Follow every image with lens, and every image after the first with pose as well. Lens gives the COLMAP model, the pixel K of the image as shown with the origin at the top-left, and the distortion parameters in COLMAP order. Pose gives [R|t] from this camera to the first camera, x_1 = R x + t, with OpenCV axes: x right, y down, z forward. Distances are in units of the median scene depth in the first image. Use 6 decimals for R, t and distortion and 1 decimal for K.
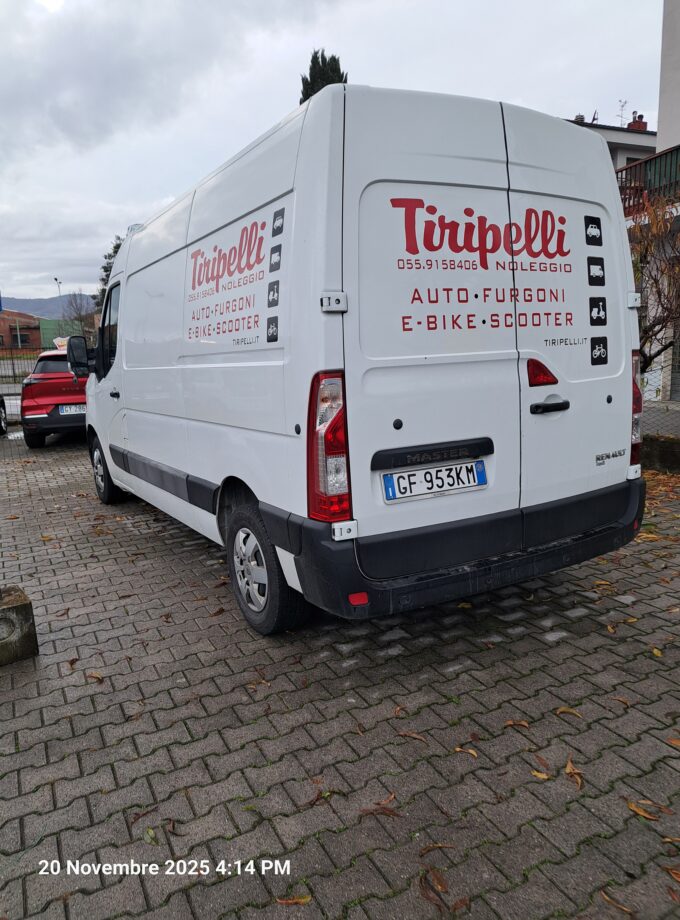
lens RADIAL K [[667.0, 0, 345.8], [0, 667.0, 461.6], [0, 0, 1]] dist [0.091872, -0.127381]
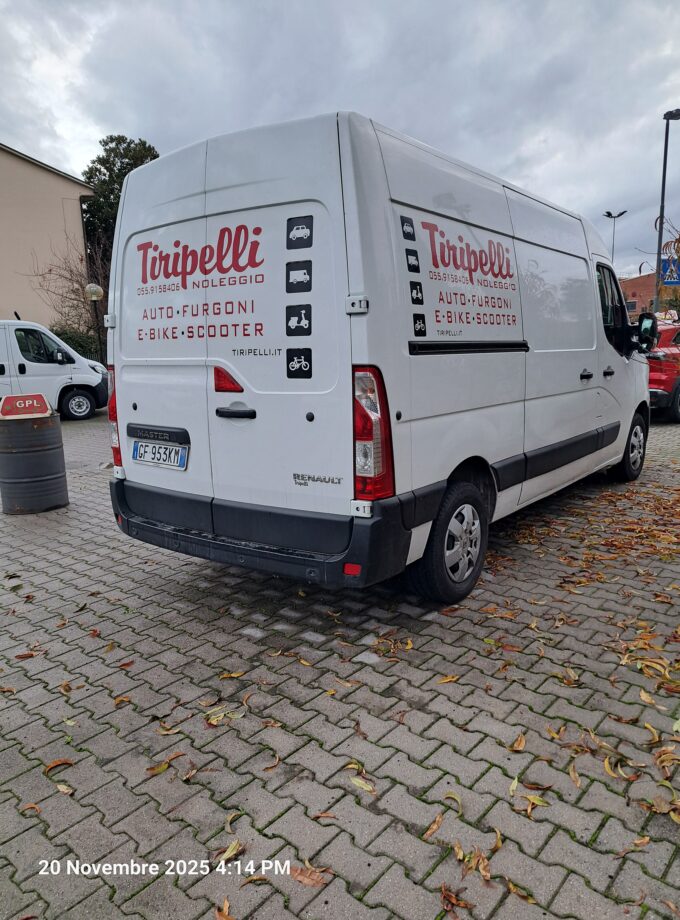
lens RADIAL K [[667.0, 0, 345.8], [0, 667.0, 461.6], [0, 0, 1]] dist [0.091872, -0.127381]
pose [[0.360472, 0.193336, -0.912514, 1.397905], [-0.141730, 0.978277, 0.151281, -0.198348], [0.921939, 0.074798, 0.380043, 0.794489]]
